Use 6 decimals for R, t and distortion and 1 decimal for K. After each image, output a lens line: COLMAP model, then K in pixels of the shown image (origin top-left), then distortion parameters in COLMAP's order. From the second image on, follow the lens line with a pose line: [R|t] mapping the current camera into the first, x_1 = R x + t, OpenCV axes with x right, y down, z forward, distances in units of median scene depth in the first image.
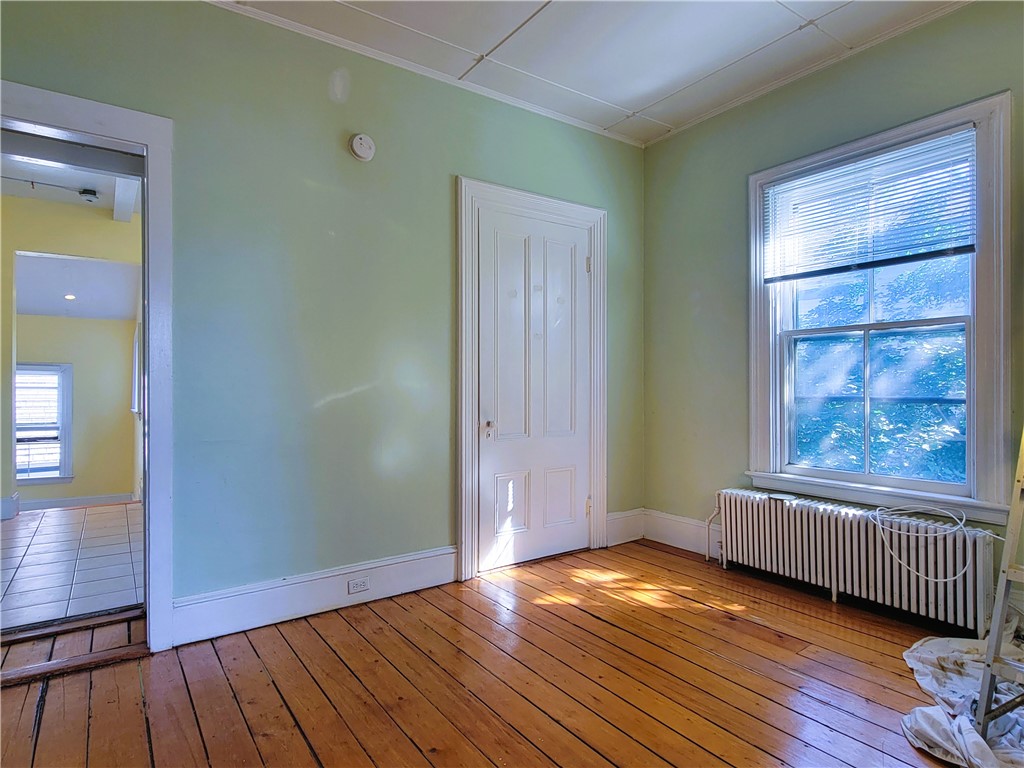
lens RADIAL K [[574.8, 0, 518.3], [0, 574.8, 385.0], [0, 0, 1]] dist [0.001924, -0.001911]
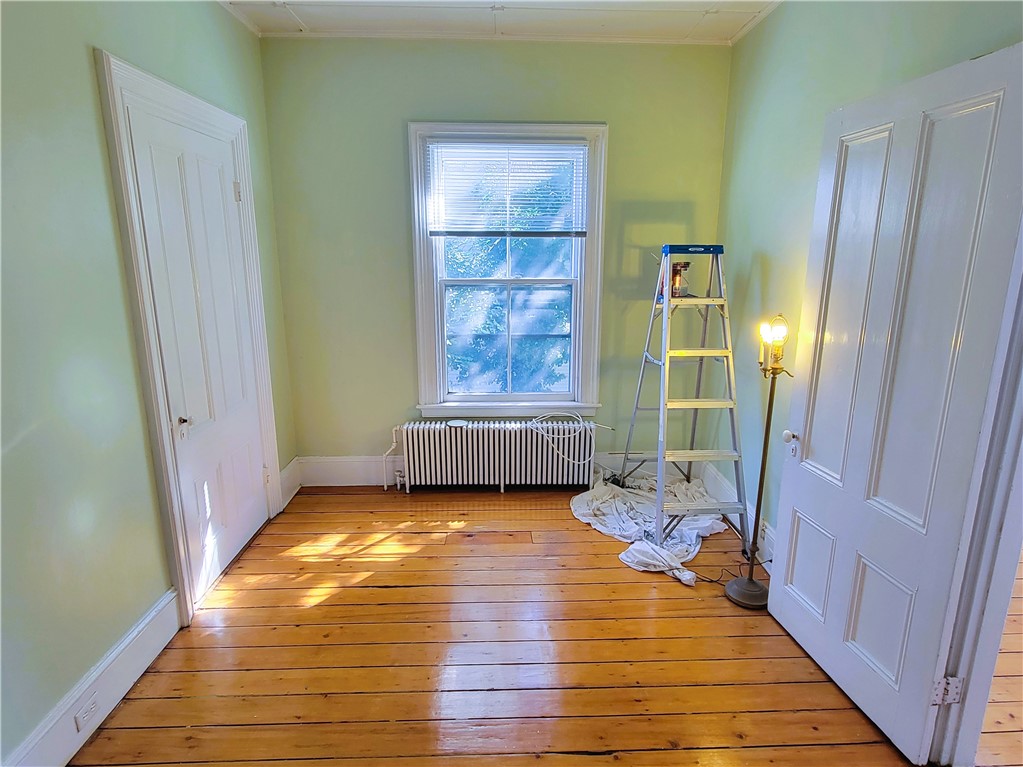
lens RADIAL K [[584.4, 0, 511.5], [0, 584.4, 383.5], [0, 0, 1]] dist [-0.000411, -0.001131]
pose [[0.549503, -0.190543, 0.813474, -0.440529], [-0.007159, 0.972537, 0.232637, -0.165690], [-0.835461, -0.133658, 0.533049, 0.253613]]
